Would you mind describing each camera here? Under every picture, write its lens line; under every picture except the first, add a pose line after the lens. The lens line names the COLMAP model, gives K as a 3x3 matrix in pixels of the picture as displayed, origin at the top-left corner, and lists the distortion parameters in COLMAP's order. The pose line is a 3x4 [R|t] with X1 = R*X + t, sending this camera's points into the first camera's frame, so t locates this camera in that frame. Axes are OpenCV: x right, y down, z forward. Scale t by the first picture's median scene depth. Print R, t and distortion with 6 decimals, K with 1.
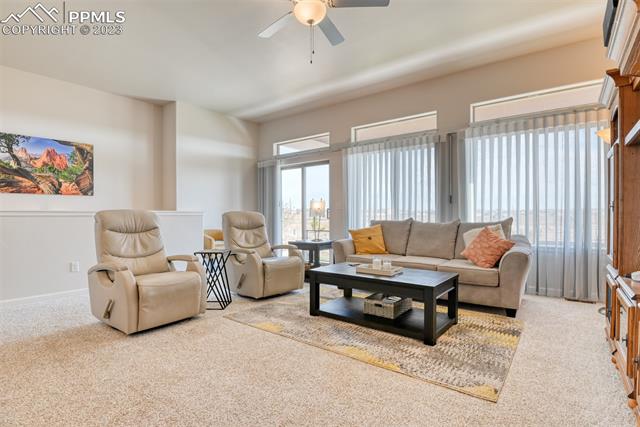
lens RADIAL K [[313.9, 0, 321.9], [0, 313.9, 216.5], [0, 0, 1]] dist [-0.018102, -0.003819]
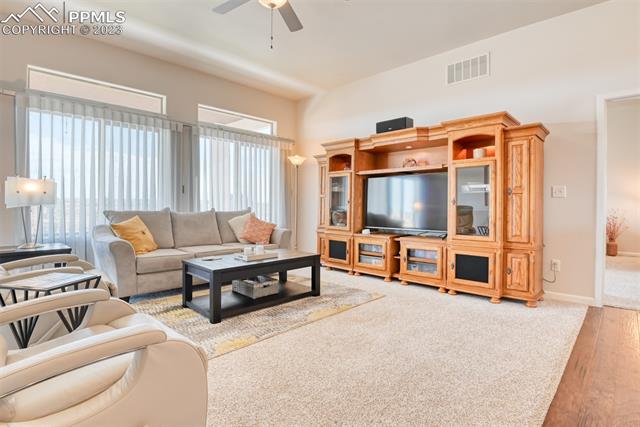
lens RADIAL K [[325.3, 0, 324.2], [0, 325.3, 211.0], [0, 0, 1]] dist [-0.011436, -0.000262]
pose [[0.111275, -0.019988, 0.993589, -0.607555], [-0.002266, 0.999790, 0.020367, -0.006412], [-0.993787, -0.004517, 0.111206, 0.425812]]
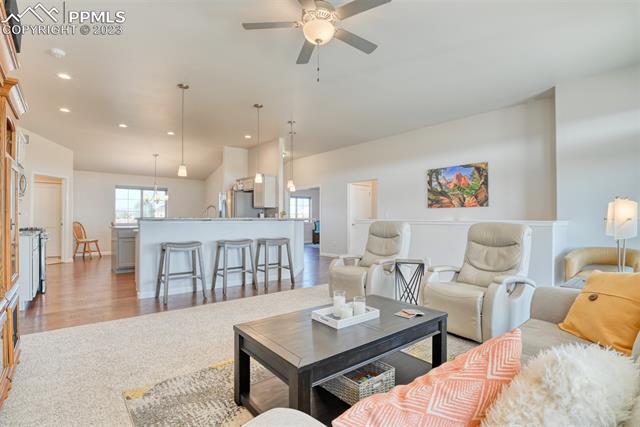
lens RADIAL K [[313.9, 0, 317.0], [0, 313.9, 209.8], [0, 0, 1]] dist [-0.018102, -0.003819]
pose [[-0.224624, -0.025249, -0.974118, 0.564776], [-0.011008, 0.999666, -0.023373, -0.023802], [0.974383, 0.005473, -0.224827, 0.719286]]
